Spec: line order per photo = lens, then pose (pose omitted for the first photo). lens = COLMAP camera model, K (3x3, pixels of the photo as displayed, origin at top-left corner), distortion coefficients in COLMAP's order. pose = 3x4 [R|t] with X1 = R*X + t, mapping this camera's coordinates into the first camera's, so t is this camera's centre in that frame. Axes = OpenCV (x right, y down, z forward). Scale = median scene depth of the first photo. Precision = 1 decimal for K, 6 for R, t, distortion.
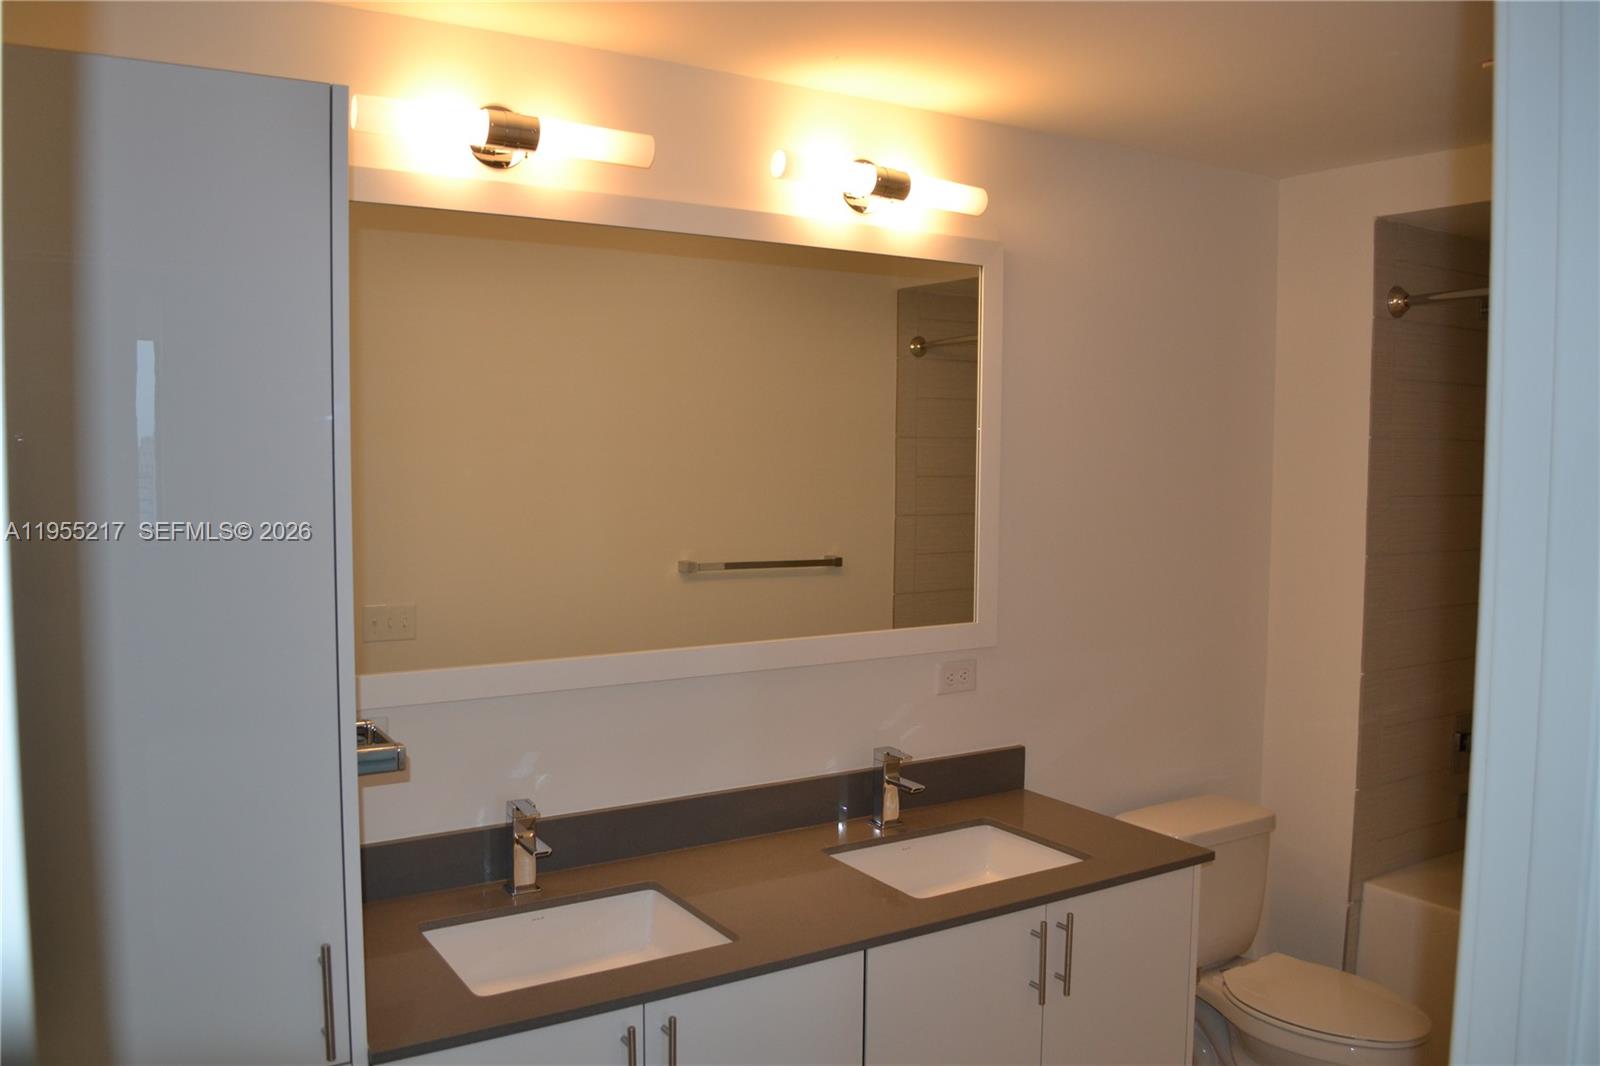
lens RADIAL K [[1300.4, 0, 797.2], [0, 1300.4, 535.3], [0, 0, 1]] dist [-0.091286, 0.015267]
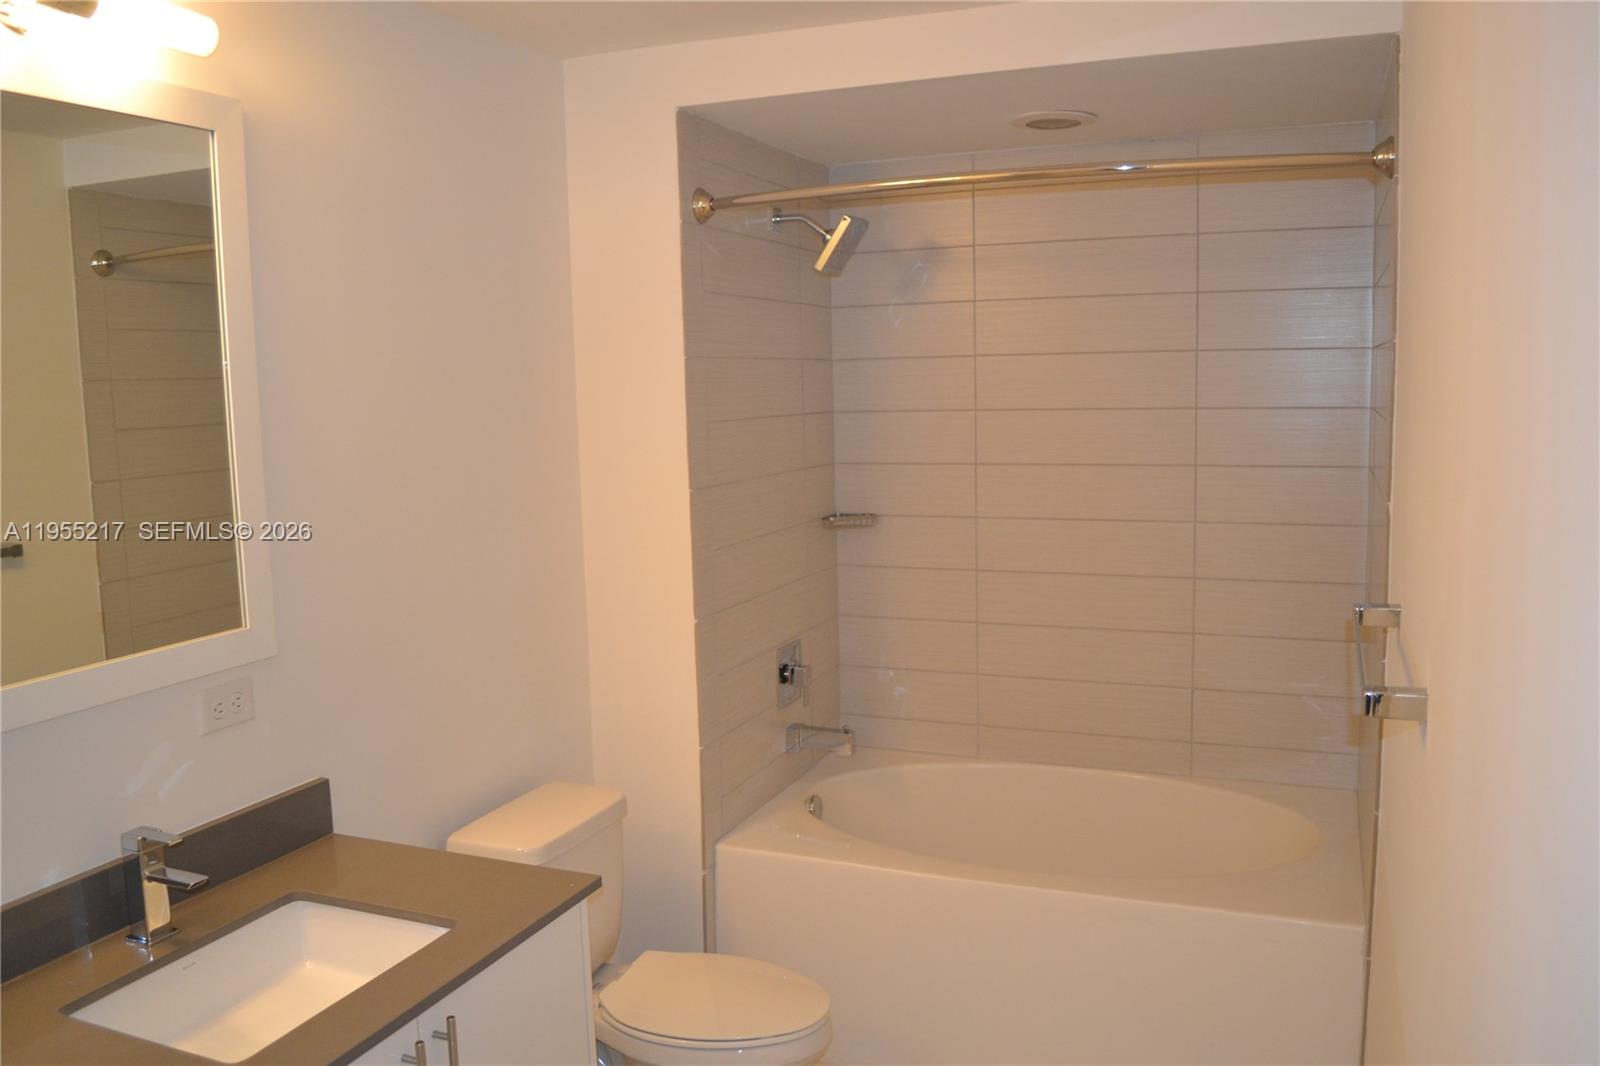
lens RADIAL K [[1300.4, 0, 815.8], [0, 1300.4, 531.7], [0, 0, 1]] dist [-0.091286, 0.015267]
pose [[0.817638, -0.098803, 0.567192, -0.002282], [0.070614, 0.994936, 0.071521, -0.015471], [-0.571386, -0.018427, 0.820475, 0.222959]]
